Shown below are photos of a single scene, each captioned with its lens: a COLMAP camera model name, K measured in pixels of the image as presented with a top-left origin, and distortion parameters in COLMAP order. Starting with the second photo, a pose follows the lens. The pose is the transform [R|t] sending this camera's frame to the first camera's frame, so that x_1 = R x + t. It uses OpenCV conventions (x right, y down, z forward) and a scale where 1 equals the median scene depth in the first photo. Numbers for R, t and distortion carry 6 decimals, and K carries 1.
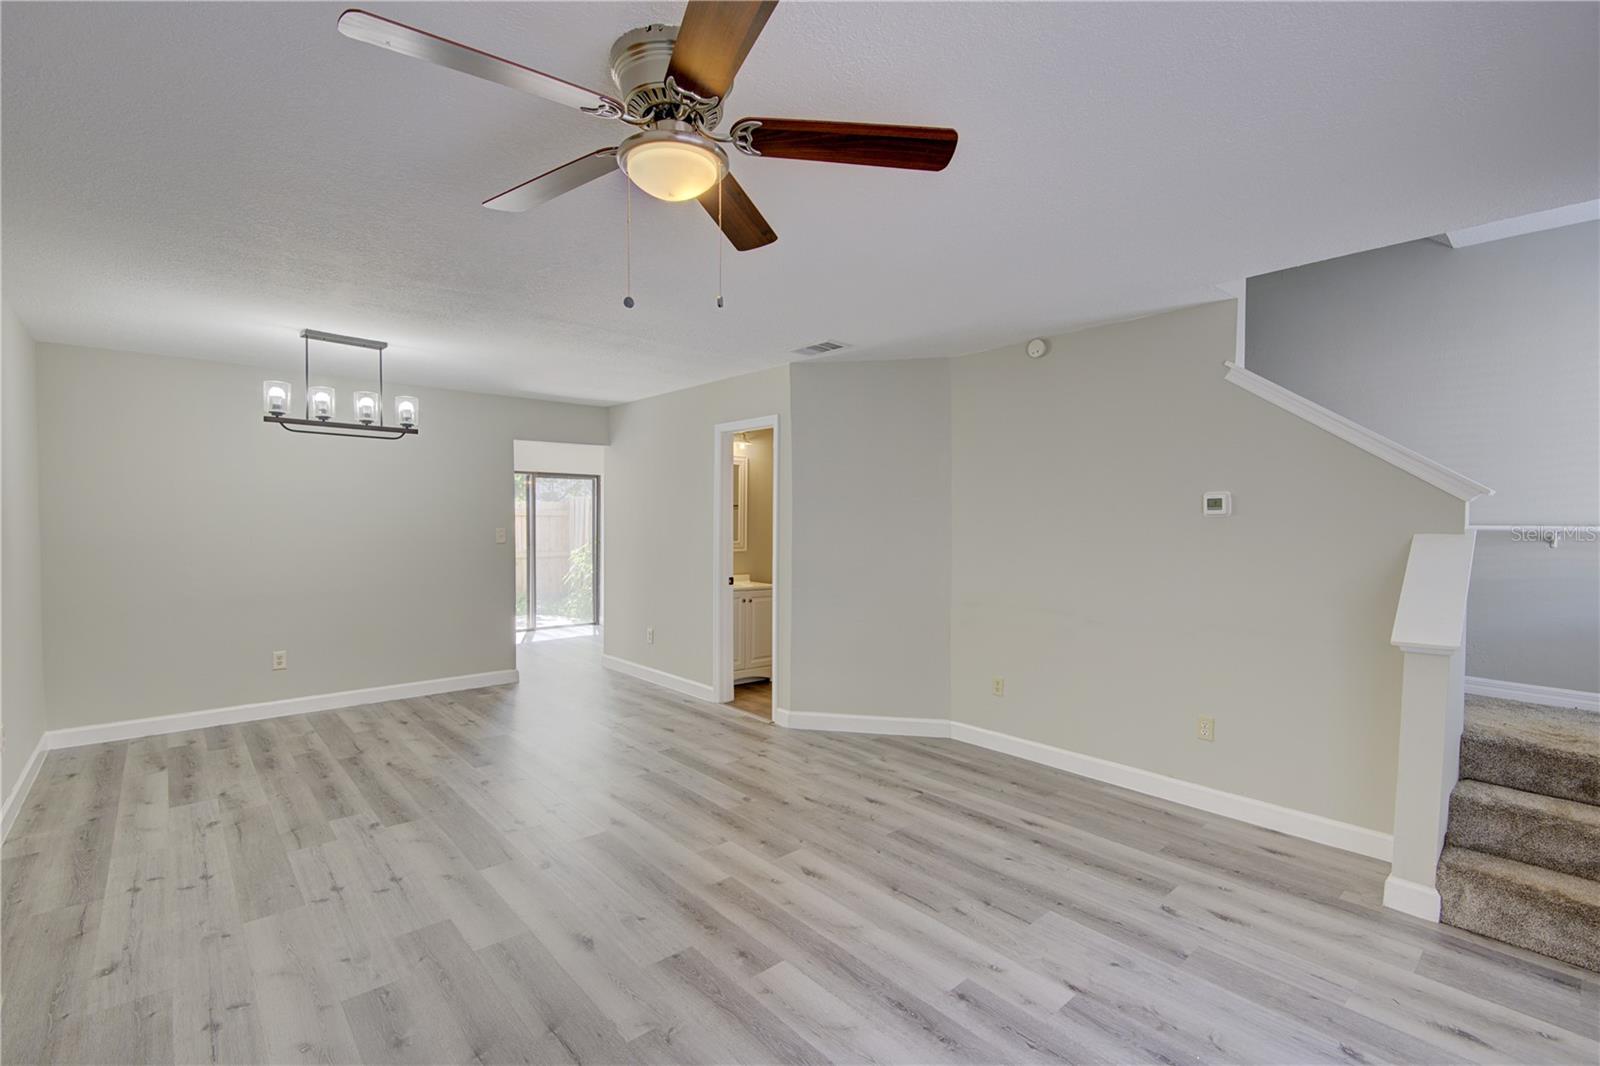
lens RADIAL K [[714.4, 0, 796.5], [0, 714.4, 534.4], [0, 0, 1]] dist [0.010132, -0.008421]
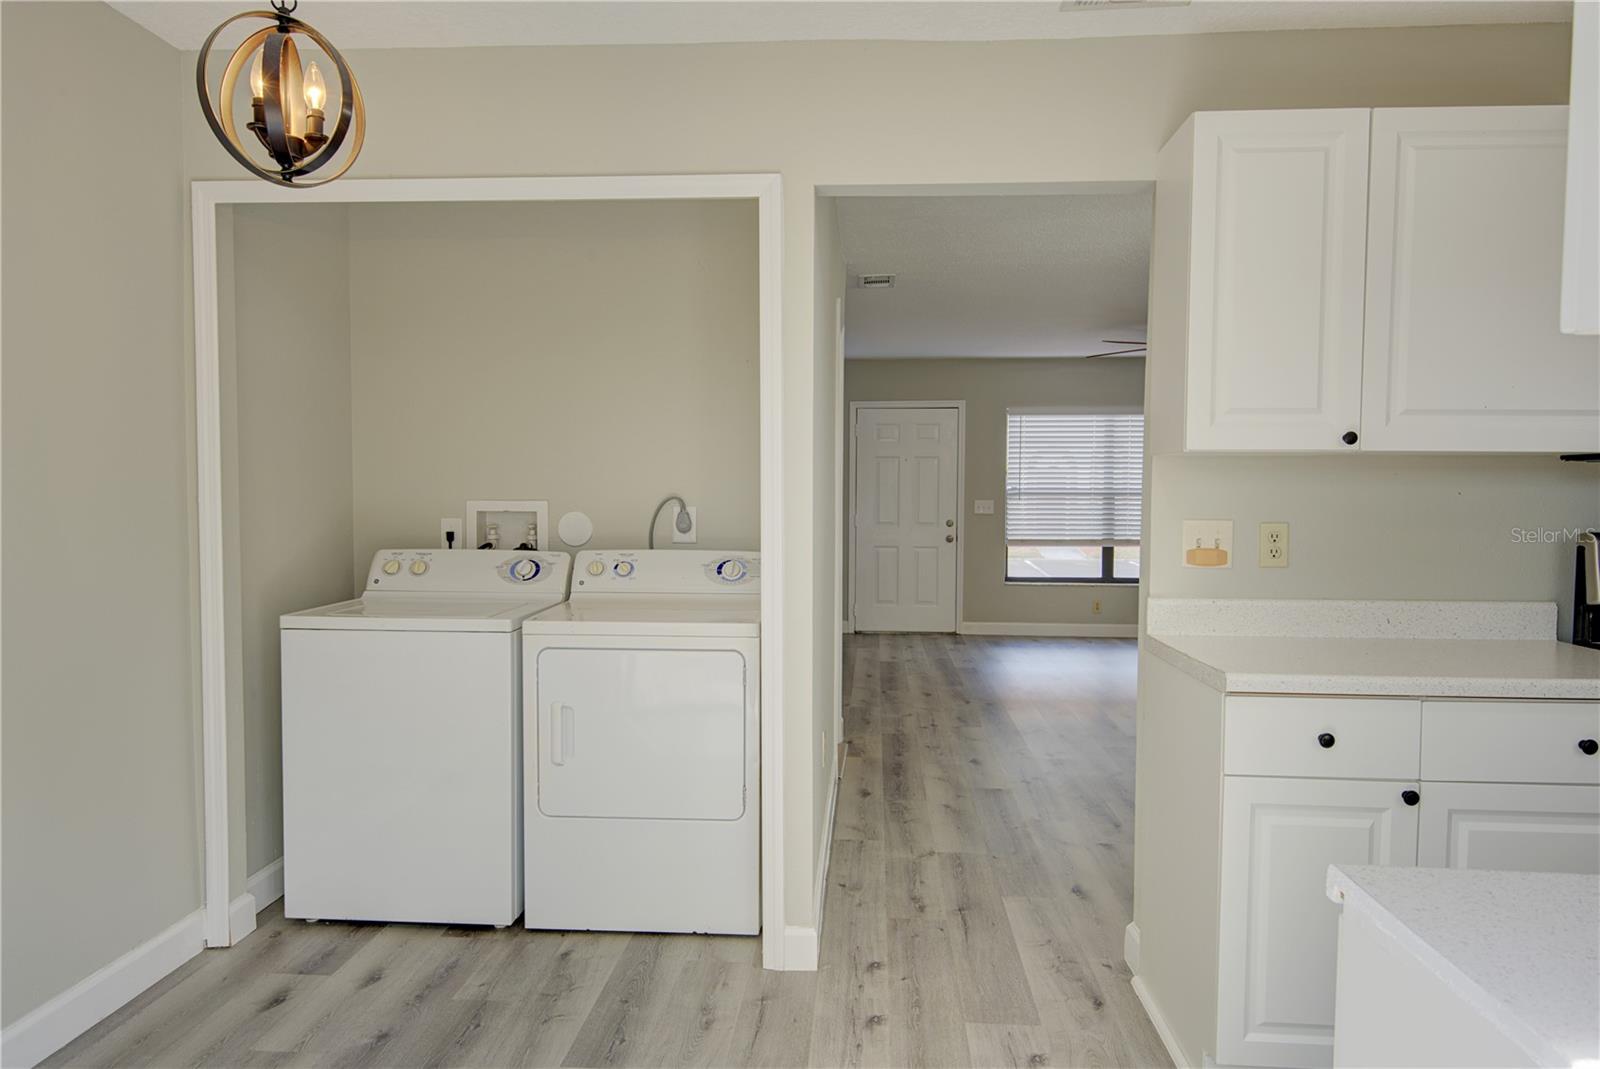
lens RADIAL K [[1074.3, 0, 795.1], [0, 1074.3, 526.2], [0, 0, 1]] dist [0.024670, -0.000611]
pose [[-0.699438, -0.032441, 0.713957, -0.971893], [0.005092, 0.998718, 0.050368, -0.017852], [-0.714675, 0.038865, -0.698376, 2.239876]]
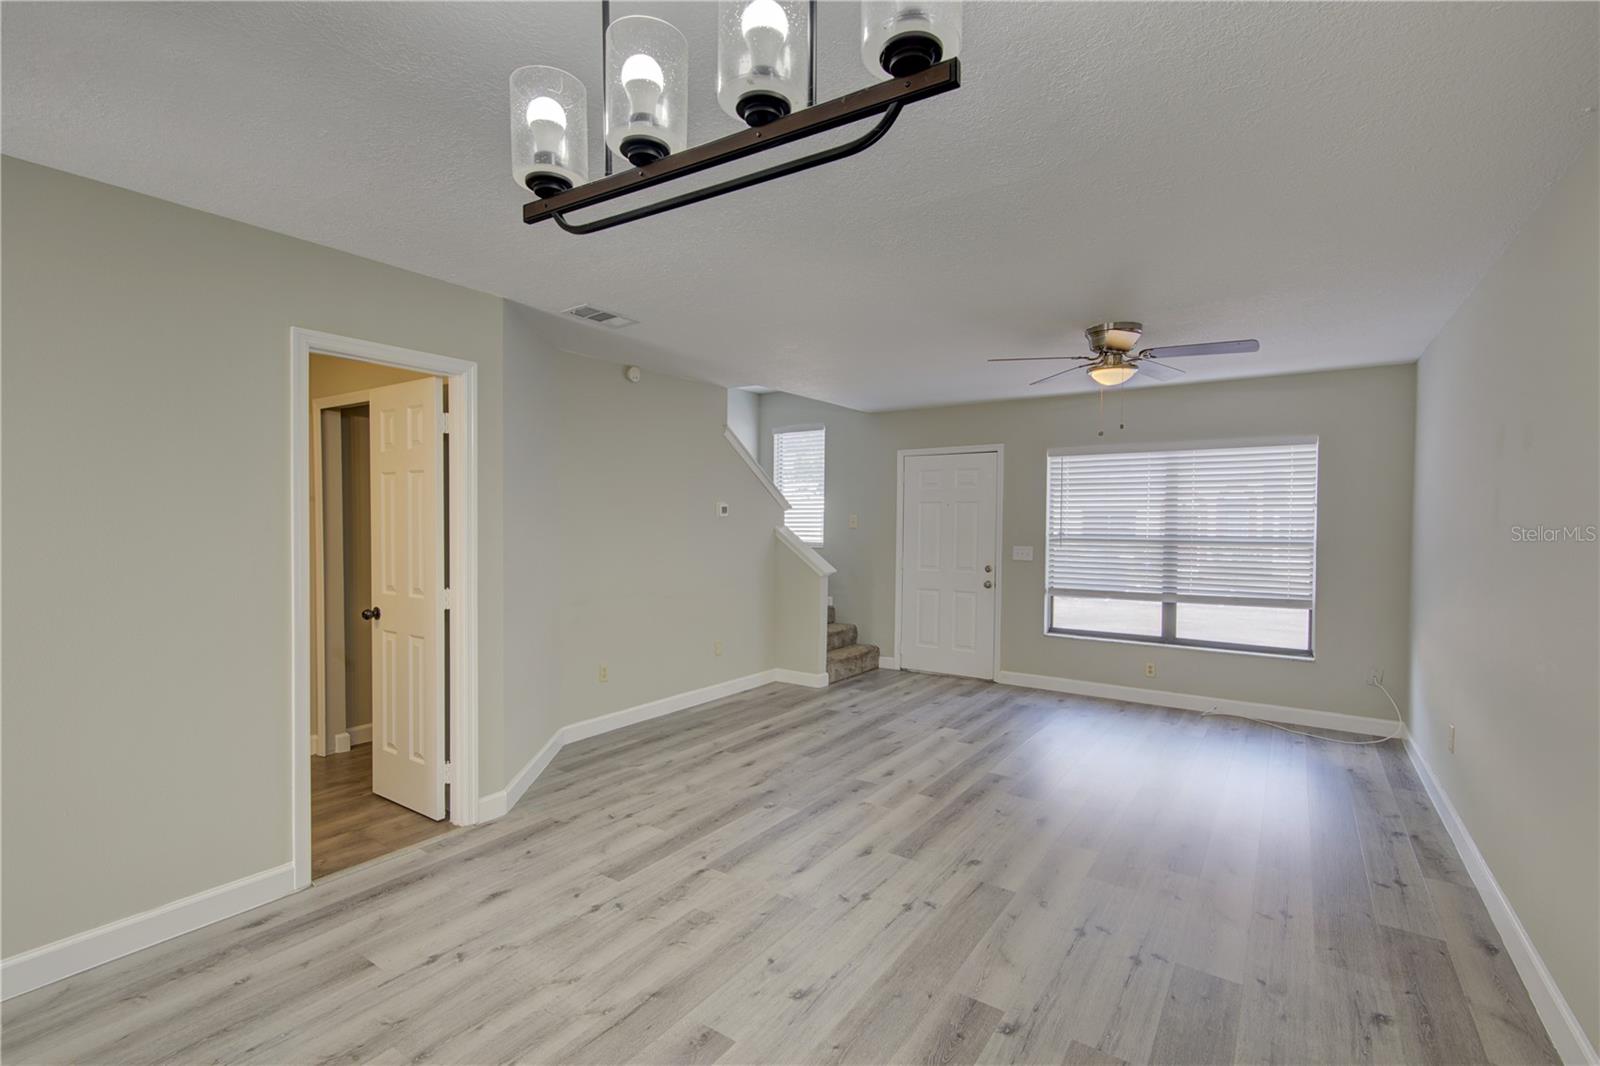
lens RADIAL K [[714.4, 0, 796.5], [0, 714.4, 534.4], [0, 0, 1]] dist [0.010132, -0.008421]
pose [[-0.237130, -0.025610, 0.971140, -0.926126], [0.010448, 0.999527, 0.028910, -0.027690], [-0.971422, 0.017002, -0.236751, 1.079131]]
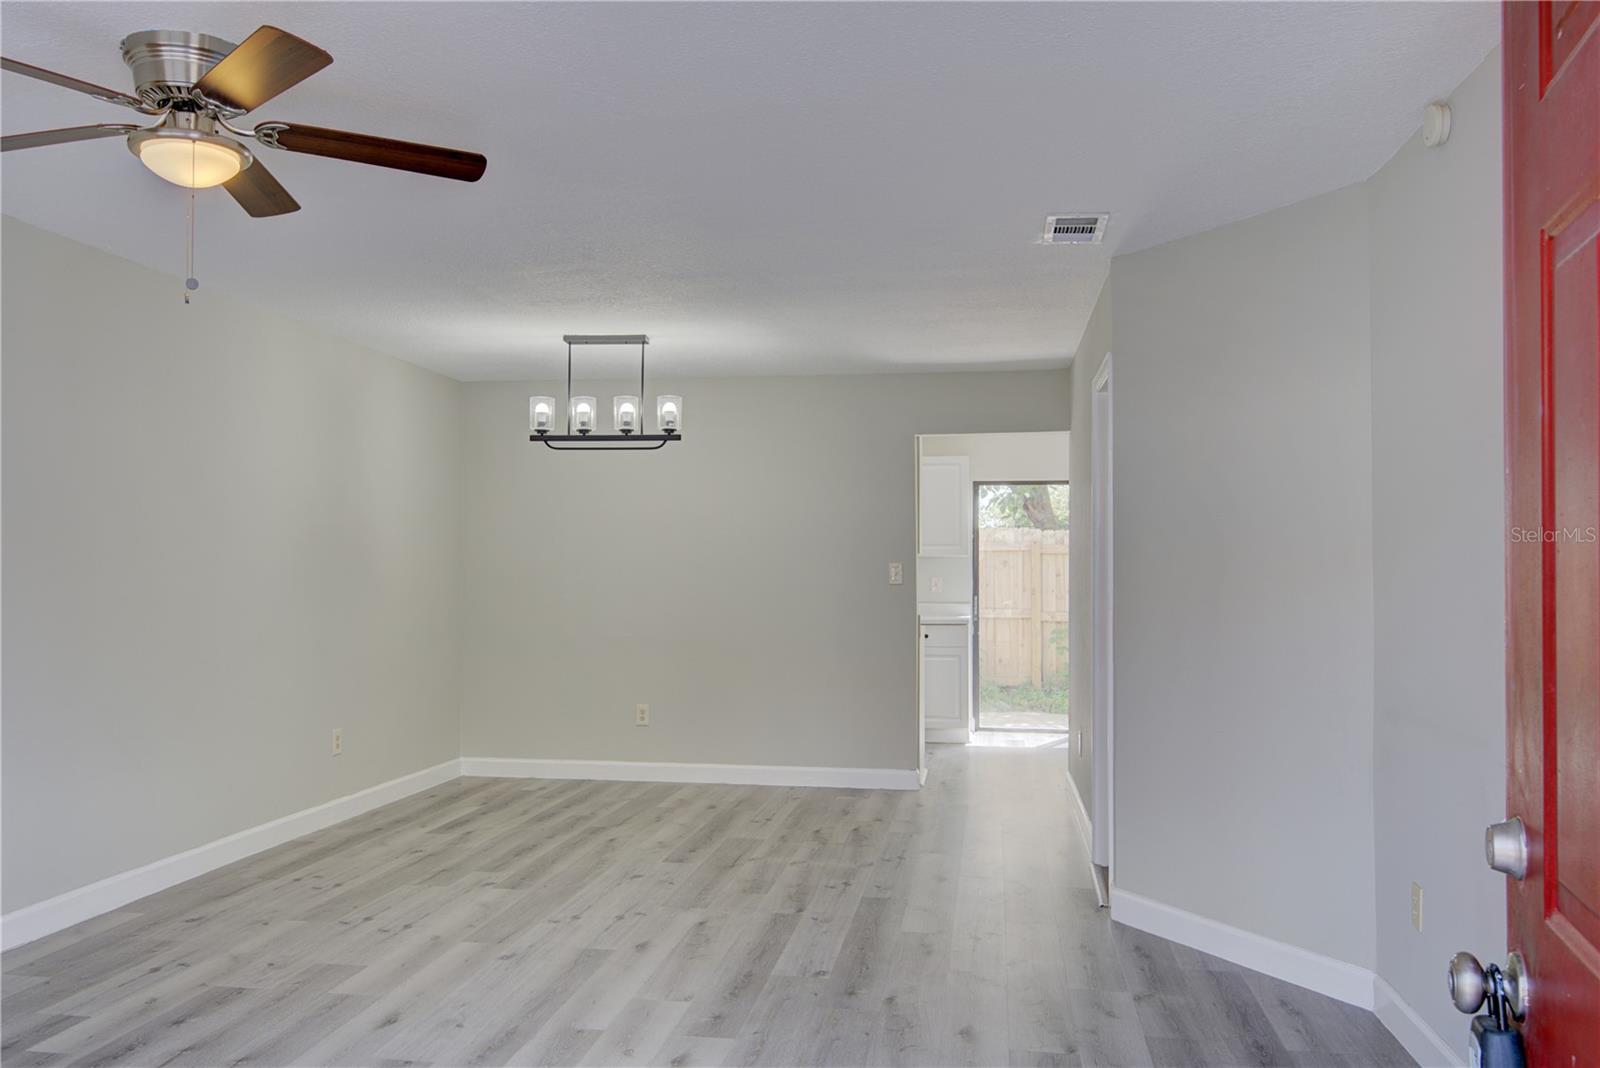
lens RADIAL K [[1232.4, 0, 800.0], [0, 1232.4, 534.0], [0, 0, 1]] dist [0.004136, -0.004533]
pose [[0.637376, -0.024391, -0.770167, 0.695268], [-0.016502, 0.998838, -0.045290, 0.029012], [0.770376, 0.041576, 0.636232, 0.251338]]
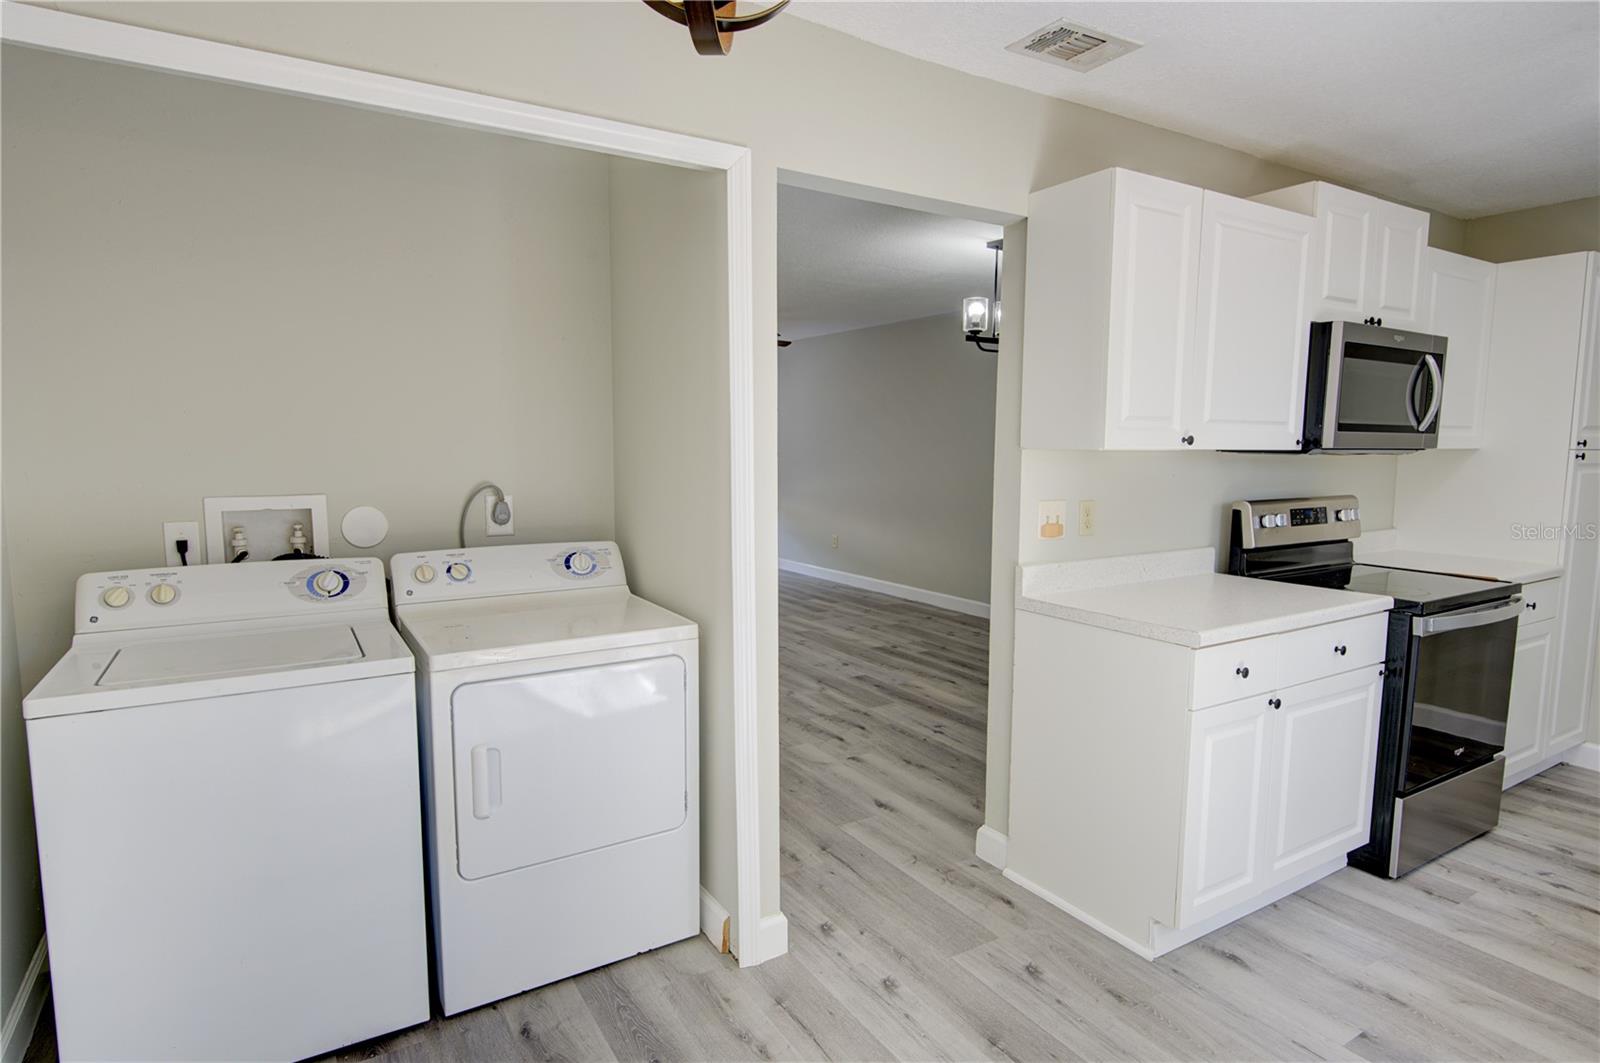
lens RADIAL K [[862.1, 0, 800.0], [0, 862.1, 531.5], [0, 0, 1]] dist [0.002588, -0.000284]
pose [[-0.983717, -0.026043, 0.177826, -0.583324], [-0.004246, 0.992537, 0.121871, -0.044706], [-0.179673, 0.119131, -0.976486, 2.281275]]
